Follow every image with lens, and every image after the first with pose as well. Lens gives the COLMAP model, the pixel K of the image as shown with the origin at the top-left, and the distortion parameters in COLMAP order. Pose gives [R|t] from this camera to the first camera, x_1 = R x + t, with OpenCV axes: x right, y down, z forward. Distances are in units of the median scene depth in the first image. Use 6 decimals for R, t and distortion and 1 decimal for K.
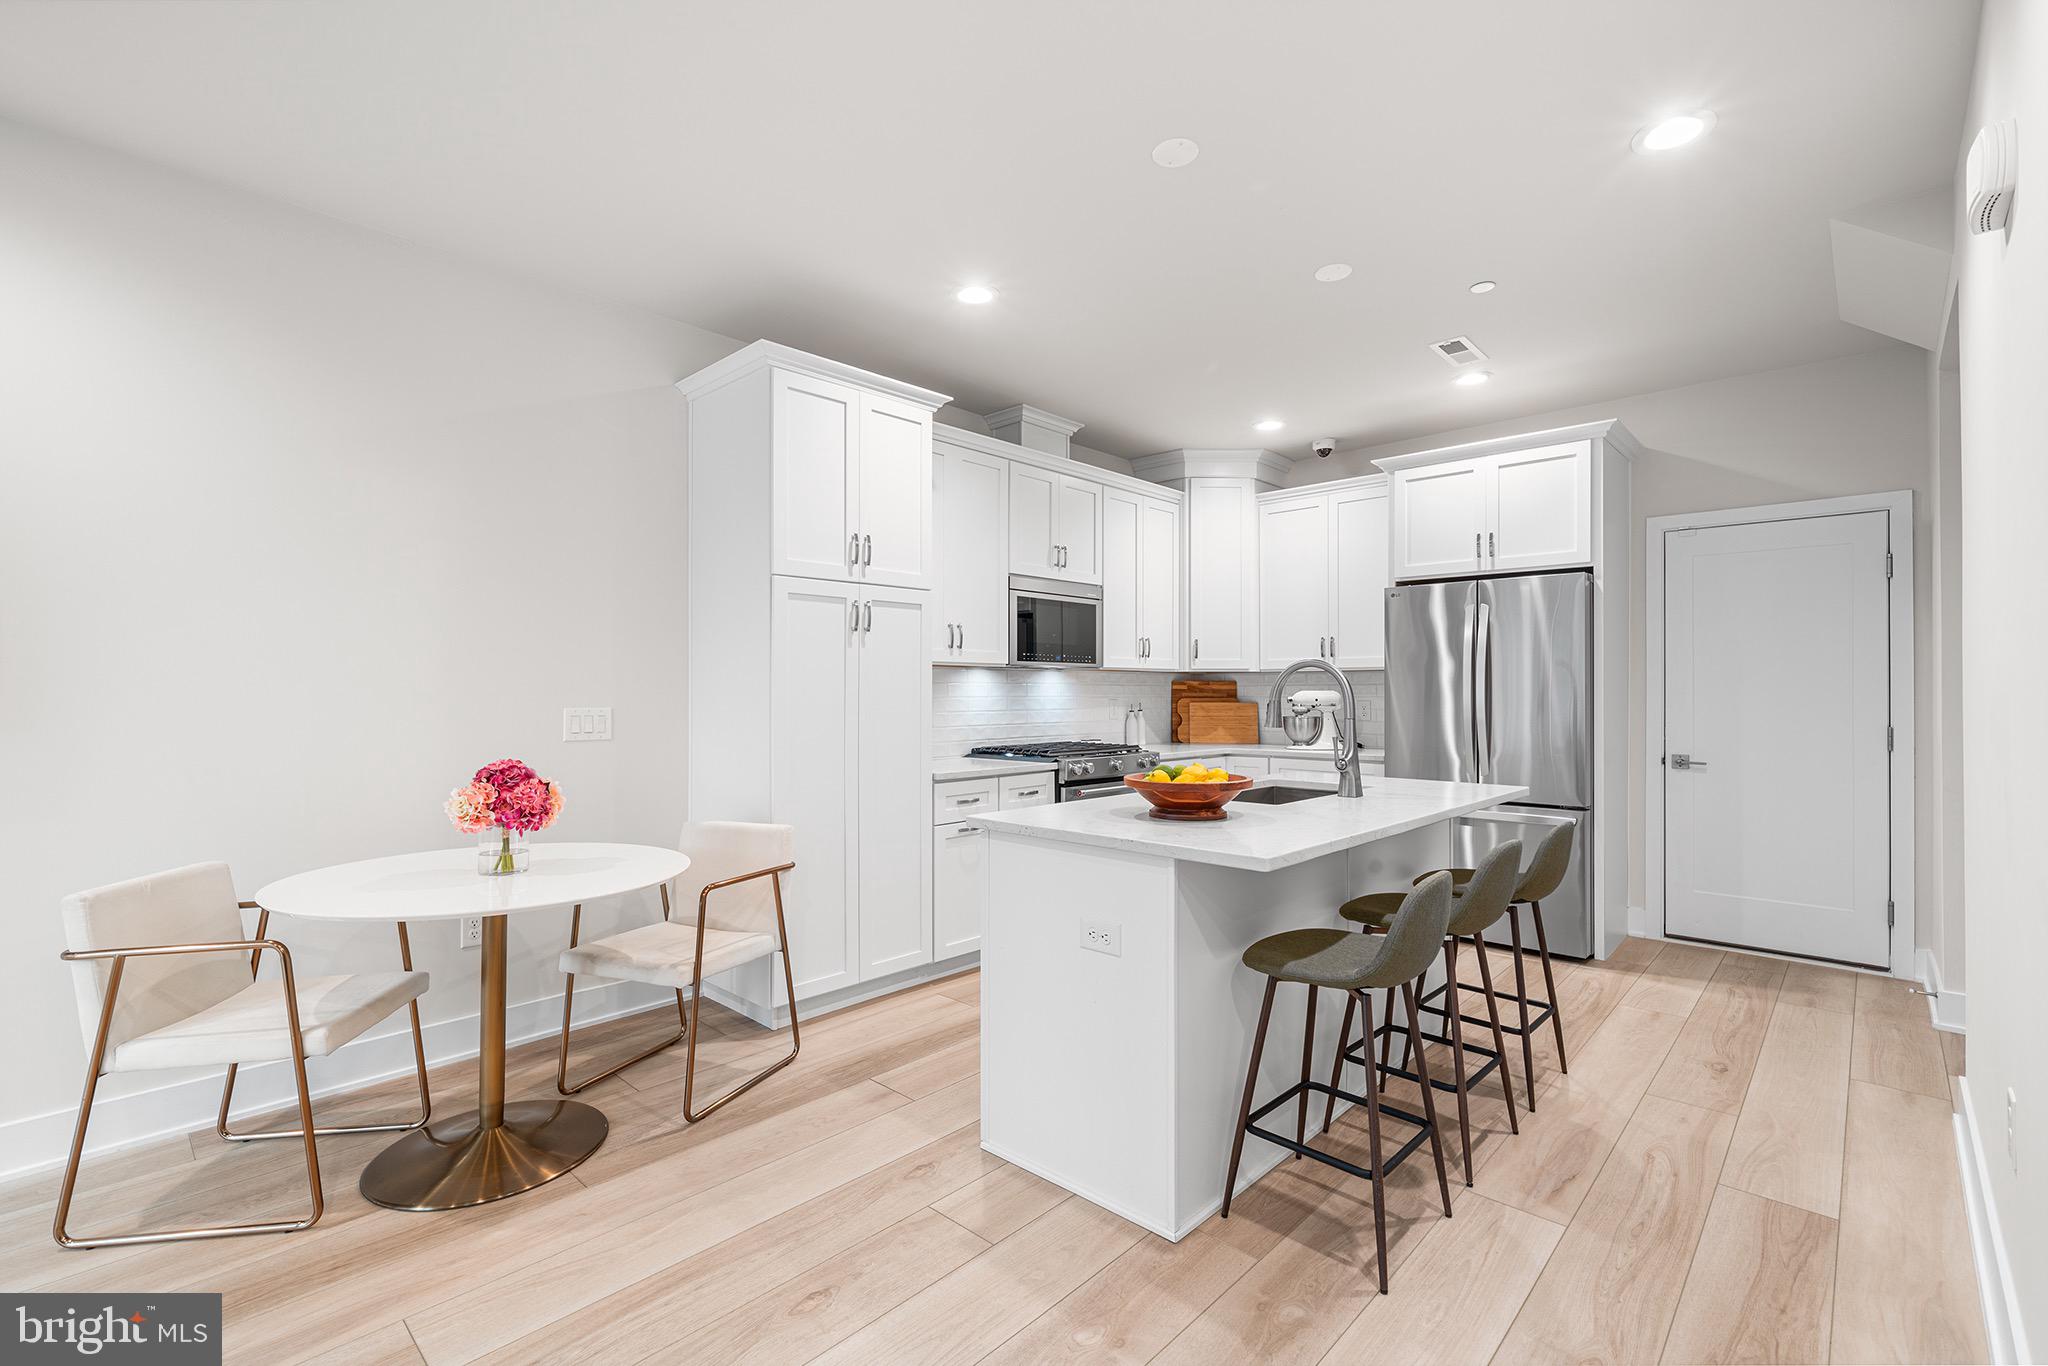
lens RADIAL K [[885.1, 0, 1017.0], [0, 885.1, 693.7], [0, 0, 1]] dist [-0.000030, -0.000247]
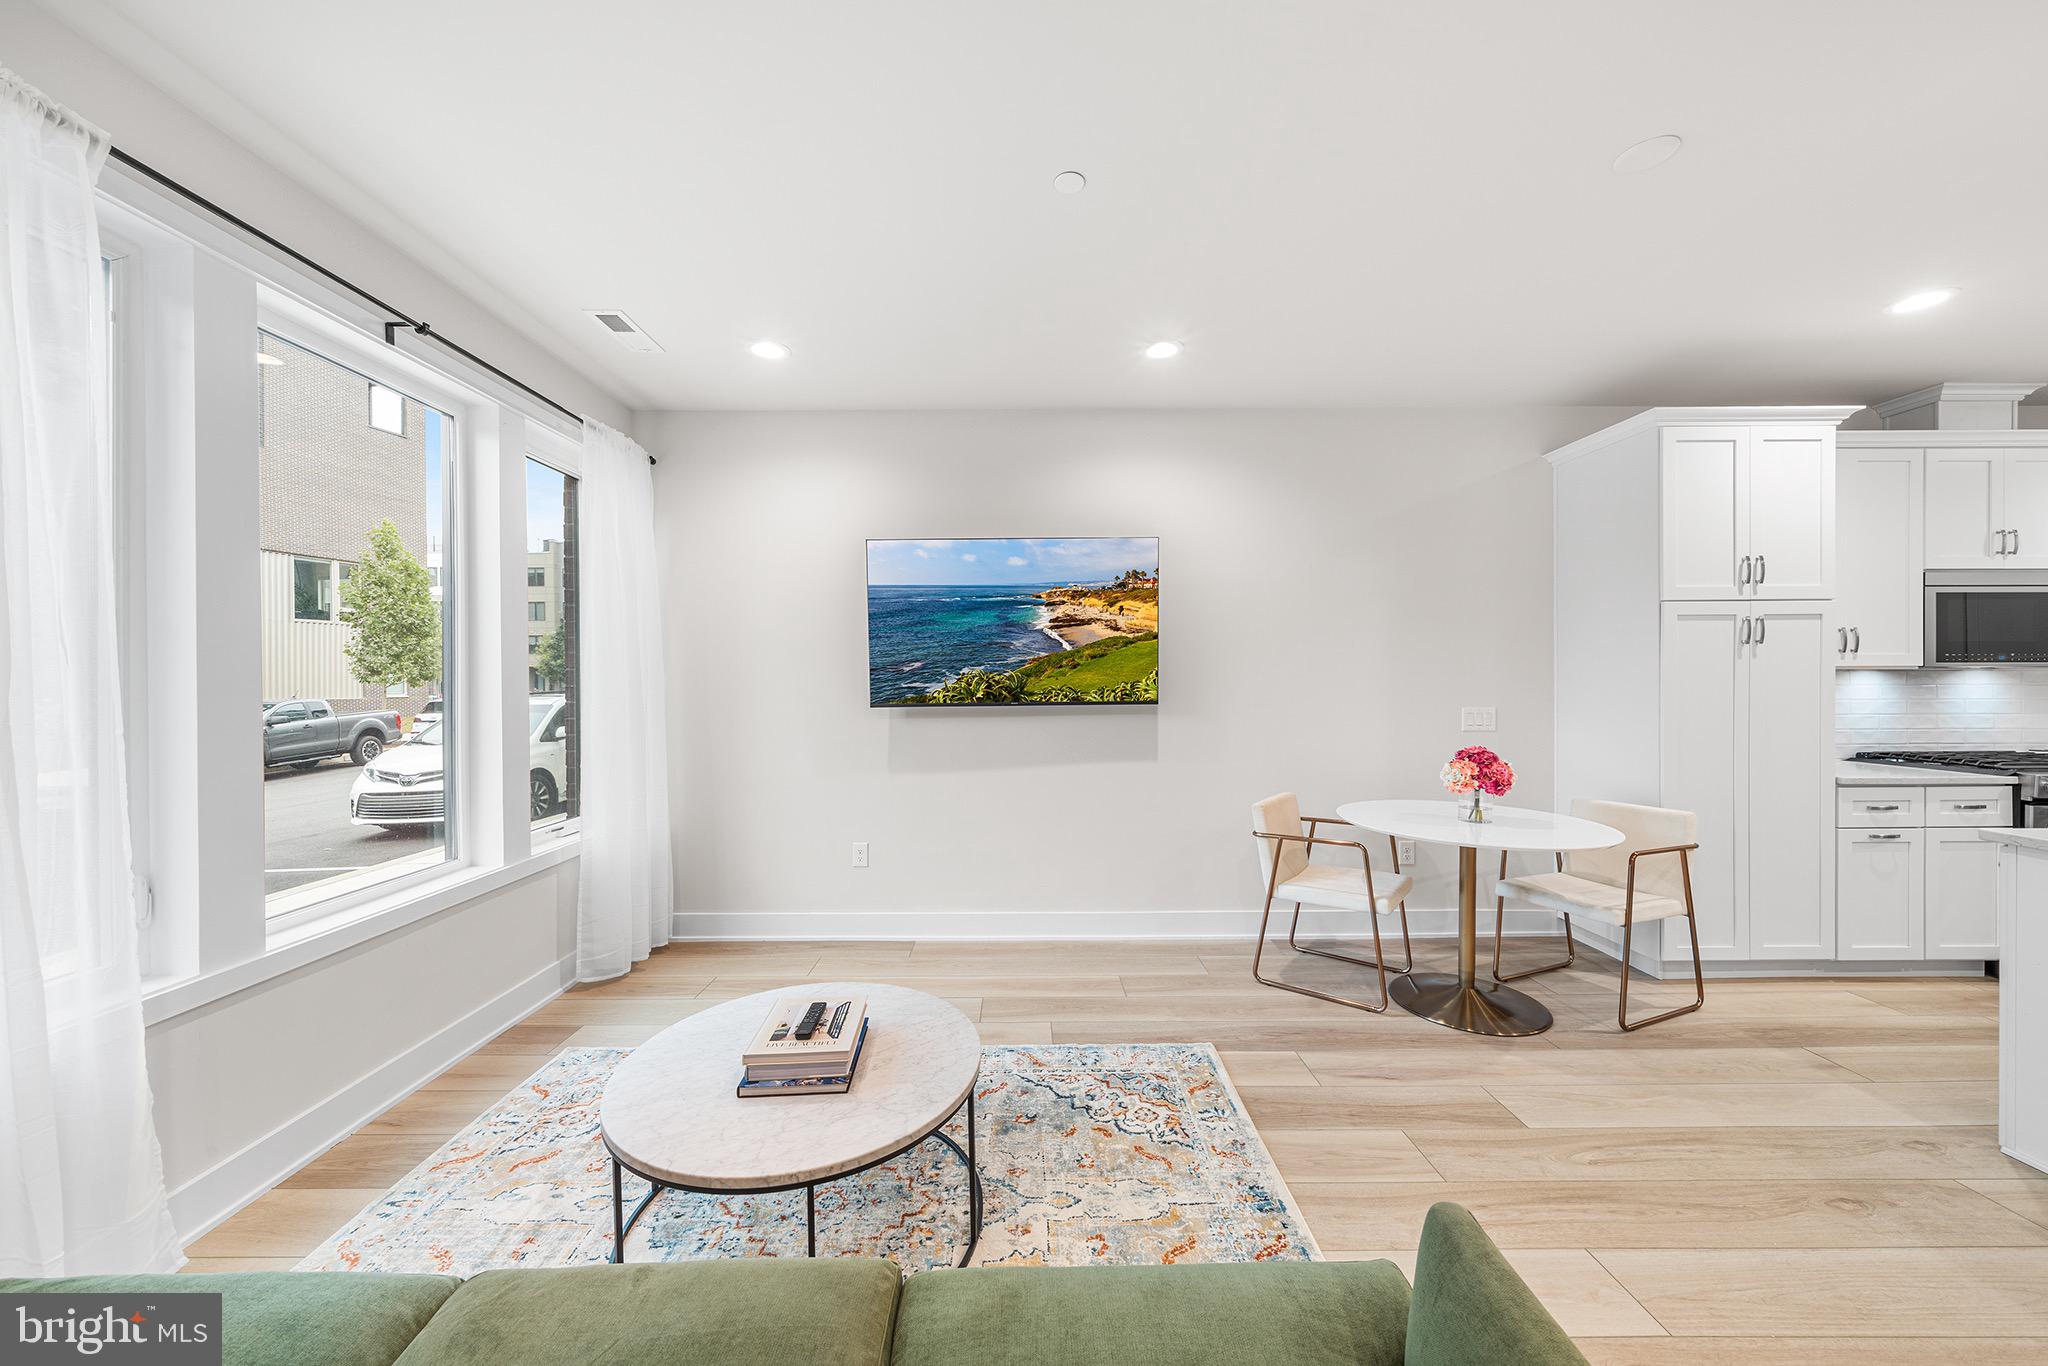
lens RADIAL K [[709.5, 0, 1023.5], [0, 709.5, 684.1], [0, 0, 1]] dist [-0.008121, 0.000511]
pose [[0.688832, 0.002340, -0.724917, -0.166806], [0.002900, 0.999978, 0.005984, -0.028183], [0.724915, -0.006224, 0.688810, -0.268438]]
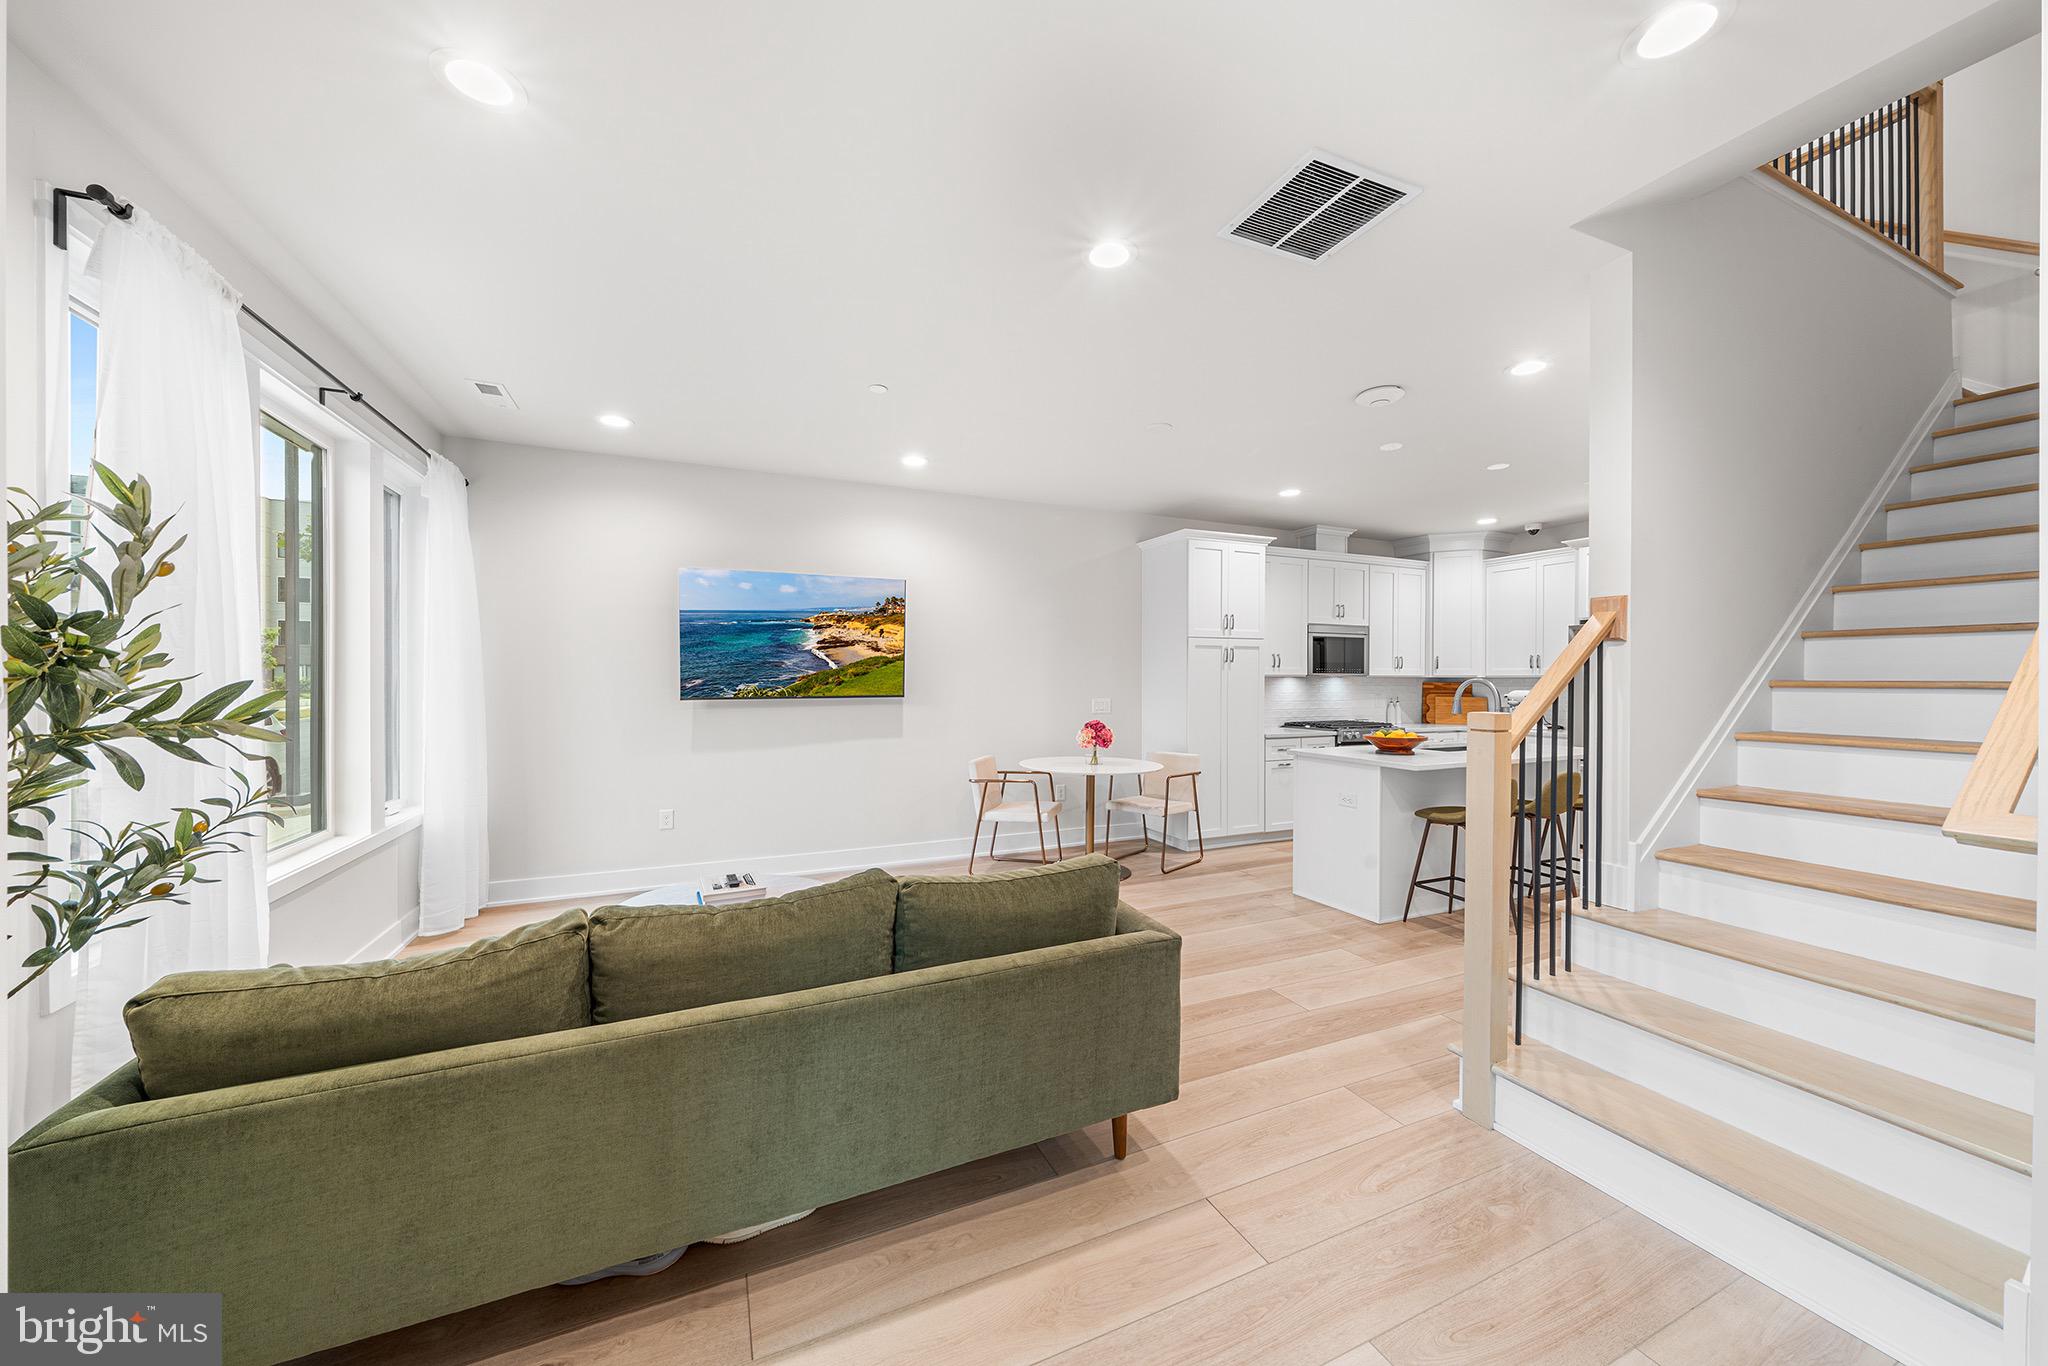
lens RADIAL K [[709.5, 0, 1020.5], [0, 709.5, 680.6], [0, 0, 1]] dist [-0.008121, 0.000511]
pose [[0.923072, 0.004464, -0.384601, 0.007678], [-0.004227, 0.999990, 0.001461, -0.028958], [0.384604, 0.000277, 0.923082, -0.681984]]
